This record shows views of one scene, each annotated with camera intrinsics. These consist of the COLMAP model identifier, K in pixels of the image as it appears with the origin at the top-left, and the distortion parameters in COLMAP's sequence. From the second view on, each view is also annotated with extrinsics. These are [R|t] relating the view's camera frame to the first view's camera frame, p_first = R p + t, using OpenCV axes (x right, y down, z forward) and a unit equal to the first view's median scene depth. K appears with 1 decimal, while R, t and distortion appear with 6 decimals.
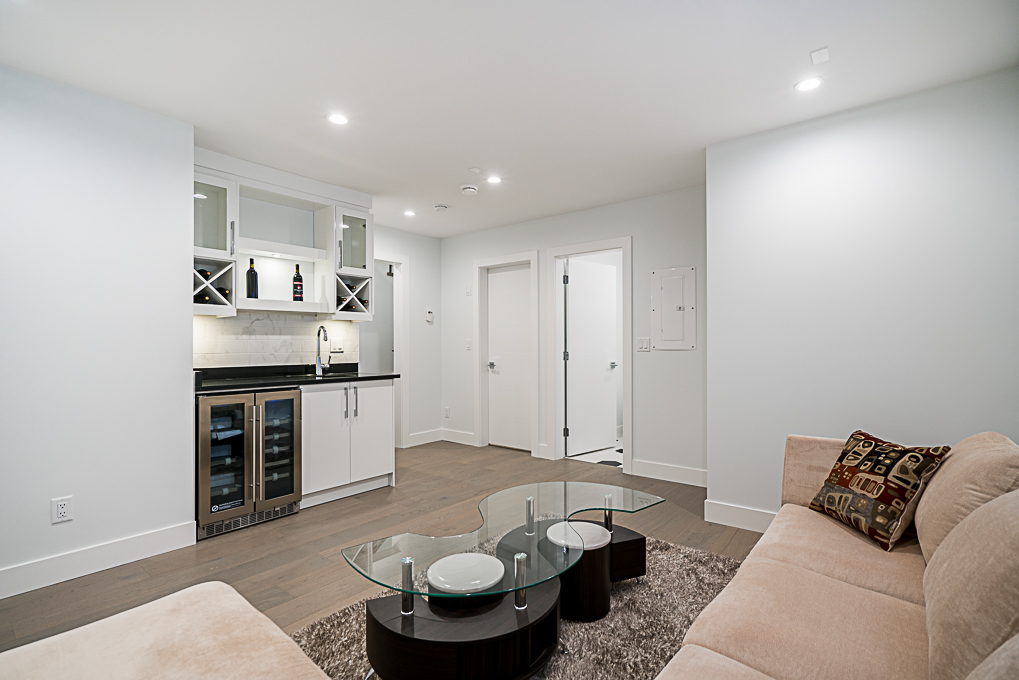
lens RADIAL K [[464.5, 0, 507.1], [0, 464.5, 344.5], [0, 0, 1]] dist [-0.001184, -0.000108]
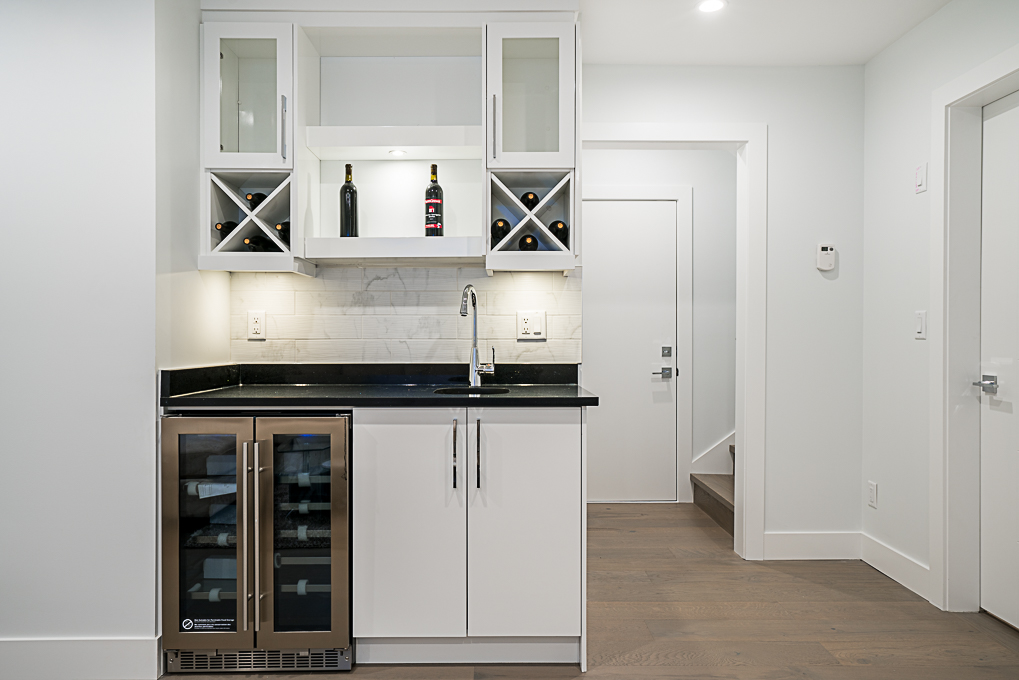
lens RADIAL K [[707.7, 0, 509.5], [0, 707.7, 340.0], [0, 0, 1]] dist [0.002211, 0.005154]
pose [[0.664135, 0.009908, -0.747547, 0.180756], [-0.001785, 0.999930, 0.011667, 0.008711], [0.747610, -0.006414, 0.664107, 0.562911]]
